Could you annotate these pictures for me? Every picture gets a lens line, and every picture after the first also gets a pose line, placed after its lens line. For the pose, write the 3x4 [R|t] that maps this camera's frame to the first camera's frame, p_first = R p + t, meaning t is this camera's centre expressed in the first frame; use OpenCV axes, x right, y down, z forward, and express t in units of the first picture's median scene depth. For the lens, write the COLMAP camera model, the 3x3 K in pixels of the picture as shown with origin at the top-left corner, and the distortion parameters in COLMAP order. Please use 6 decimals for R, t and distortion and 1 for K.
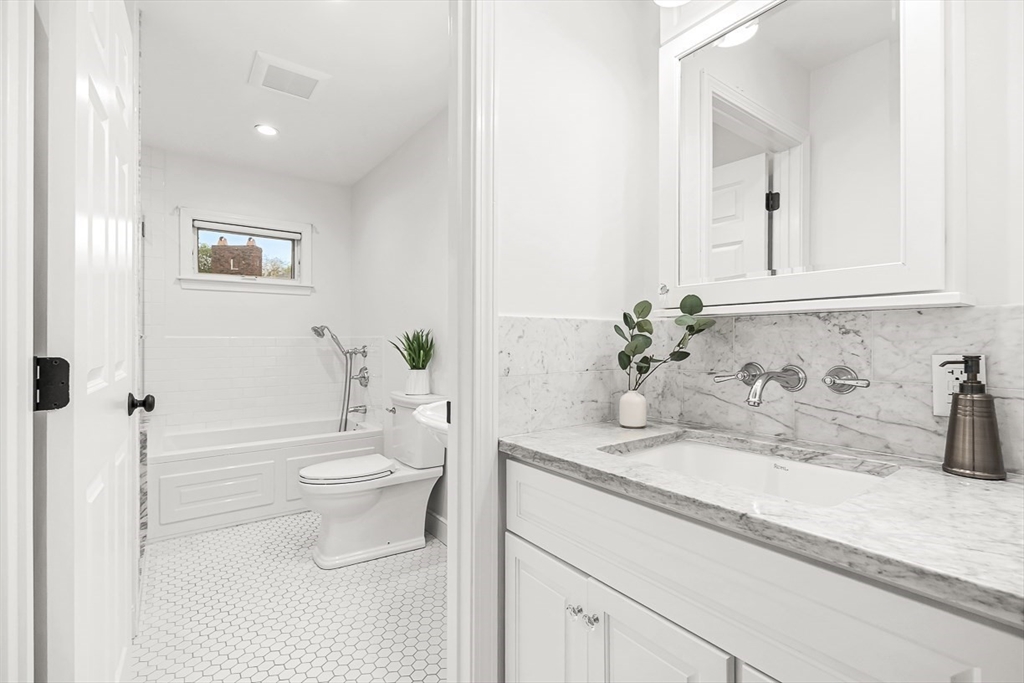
lens RADIAL K [[454.4, 0, 510.9], [0, 454.4, 340.4], [0, 0, 1]] dist [-0.010818, 0.001039]
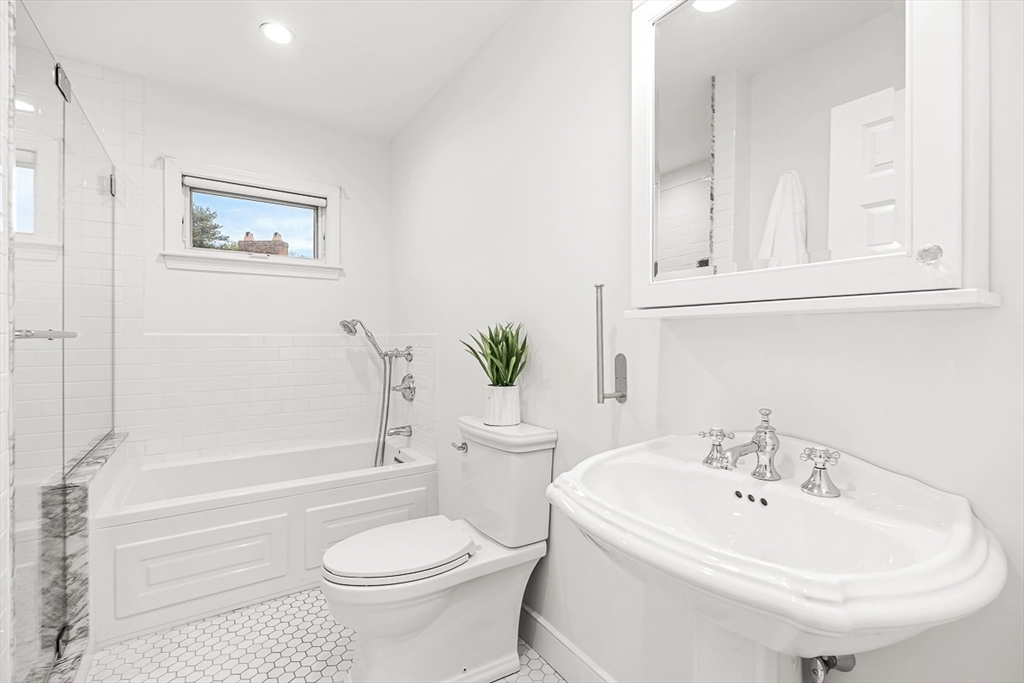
lens RADIAL K [[454.4, 0, 511.5], [0, 454.4, 340.8], [0, 0, 1]] dist [-0.010818, 0.001039]
pose [[0.998862, 0.003364, -0.047579, -0.137457], [-0.003025, 0.999969, 0.007214, -0.003748], [0.047602, -0.007062, 0.998841, 0.301450]]
